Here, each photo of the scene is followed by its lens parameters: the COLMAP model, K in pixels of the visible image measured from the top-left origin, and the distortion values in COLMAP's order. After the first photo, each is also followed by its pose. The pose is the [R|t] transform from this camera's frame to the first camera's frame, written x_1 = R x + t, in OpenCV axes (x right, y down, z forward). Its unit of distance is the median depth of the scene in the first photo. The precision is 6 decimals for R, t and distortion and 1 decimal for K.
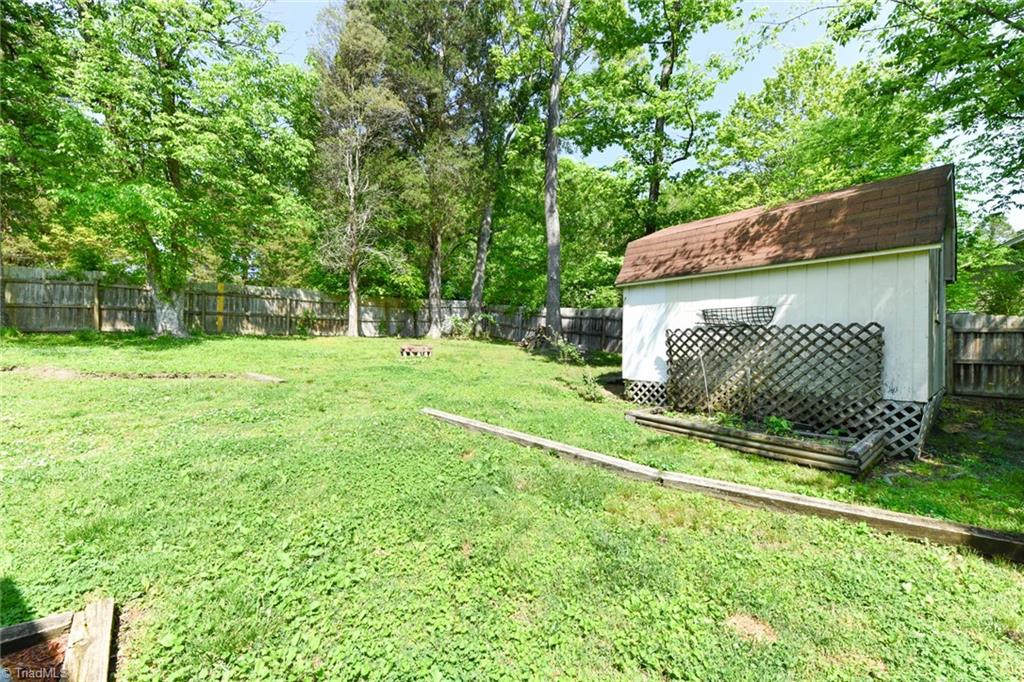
lens RADIAL K [[408.5, 0, 507.5], [0, 408.5, 345.0], [0, 0, 1]] dist [0.016680, -0.007167]
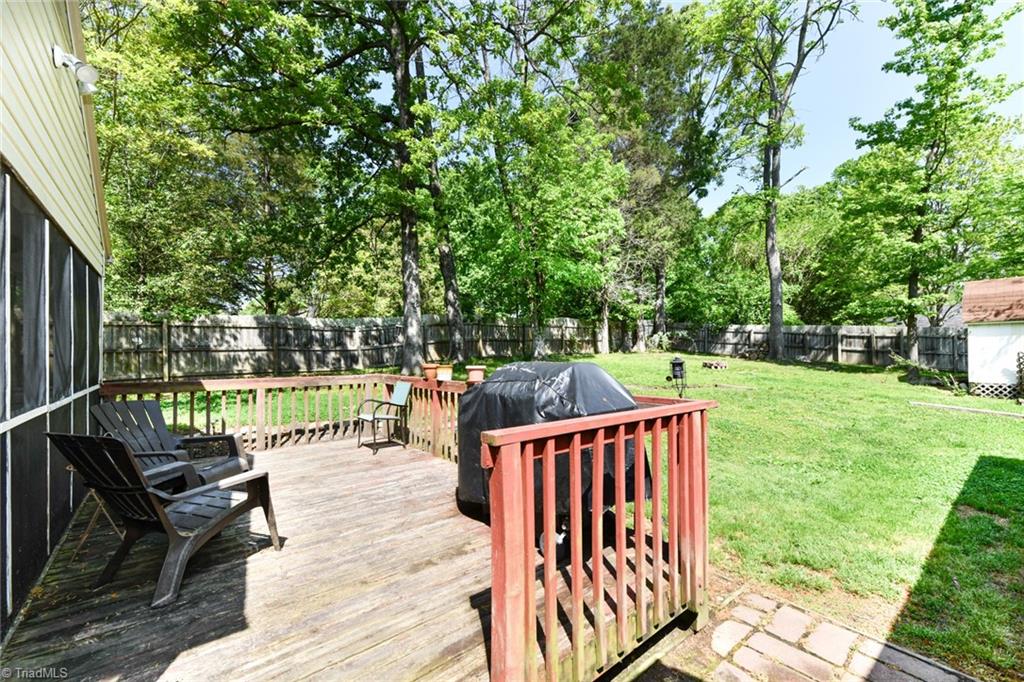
lens RADIAL K [[408.5, 0, 507.6], [0, 408.5, 348.9], [0, 0, 1]] dist [0.016680, -0.007167]
pose [[0.998785, -0.025782, -0.041992, -1.543499], [0.025728, 0.999667, -0.001817, -0.096844], [0.042025, 0.000735, 0.999116, -0.720966]]
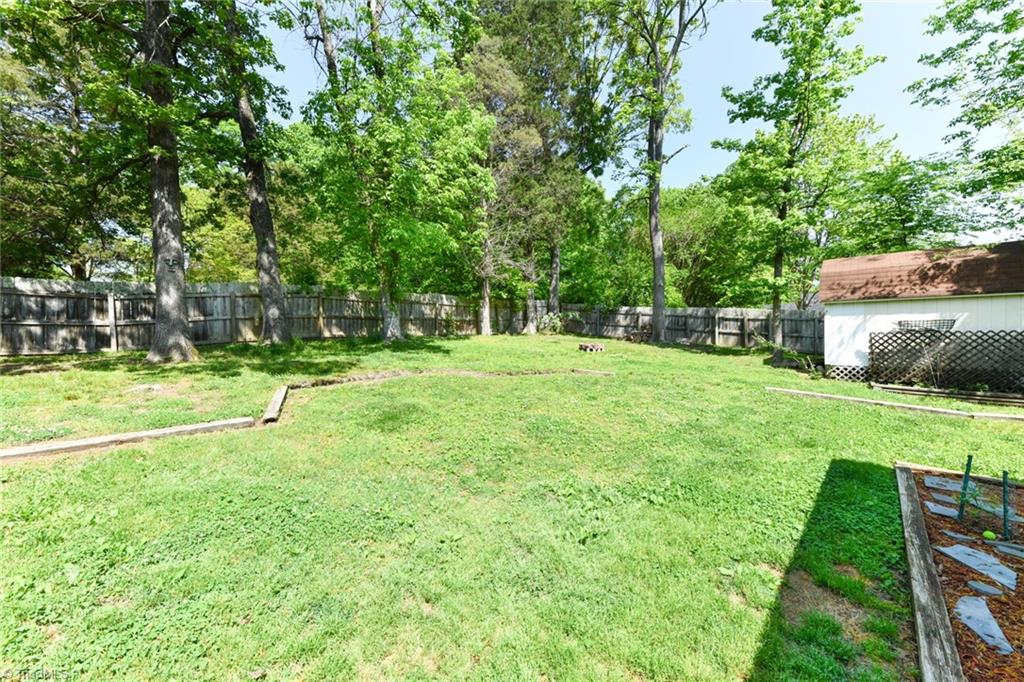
lens RADIAL K [[408.5, 0, 505.7], [0, 408.5, 335.3], [0, 0, 1]] dist [0.016680, -0.007167]
pose [[0.991440, -0.021159, 0.128839, -1.158634], [0.020522, 0.999770, 0.006272, -0.063514], [-0.128942, -0.003574, 0.991646, -0.372446]]
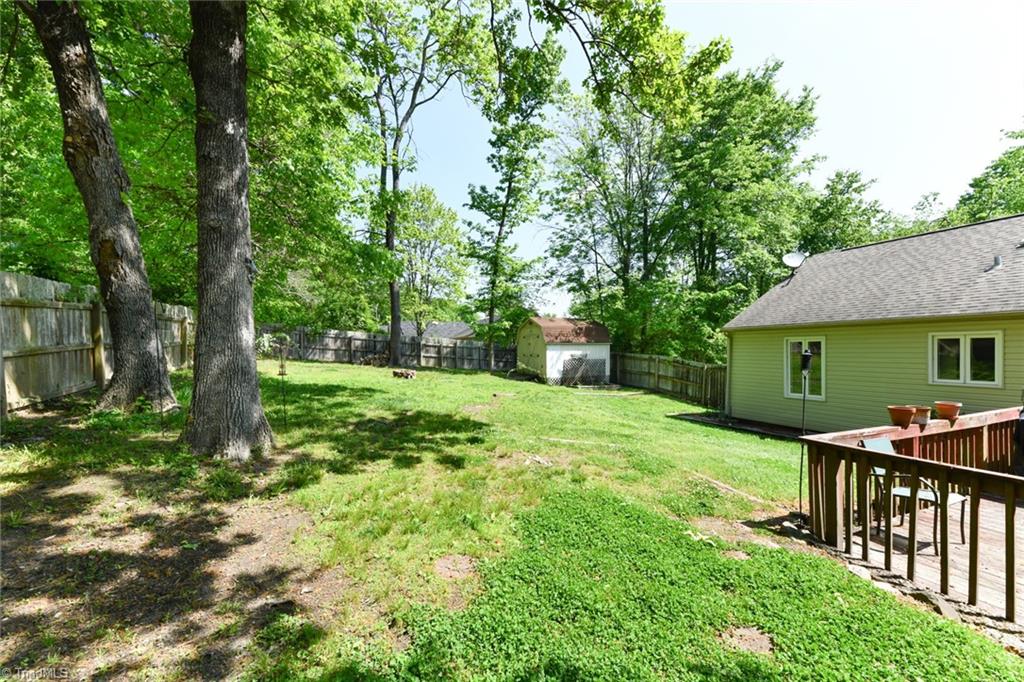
lens RADIAL K [[408.5, 0, 505.7], [0, 408.5, 349.6], [0, 0, 1]] dist [0.016680, -0.007167]
pose [[0.295120, -0.025866, 0.955110, -2.579948], [-0.001414, 0.999621, 0.027508, -0.193190], [-0.955459, -0.009469, 0.294971, 0.496211]]
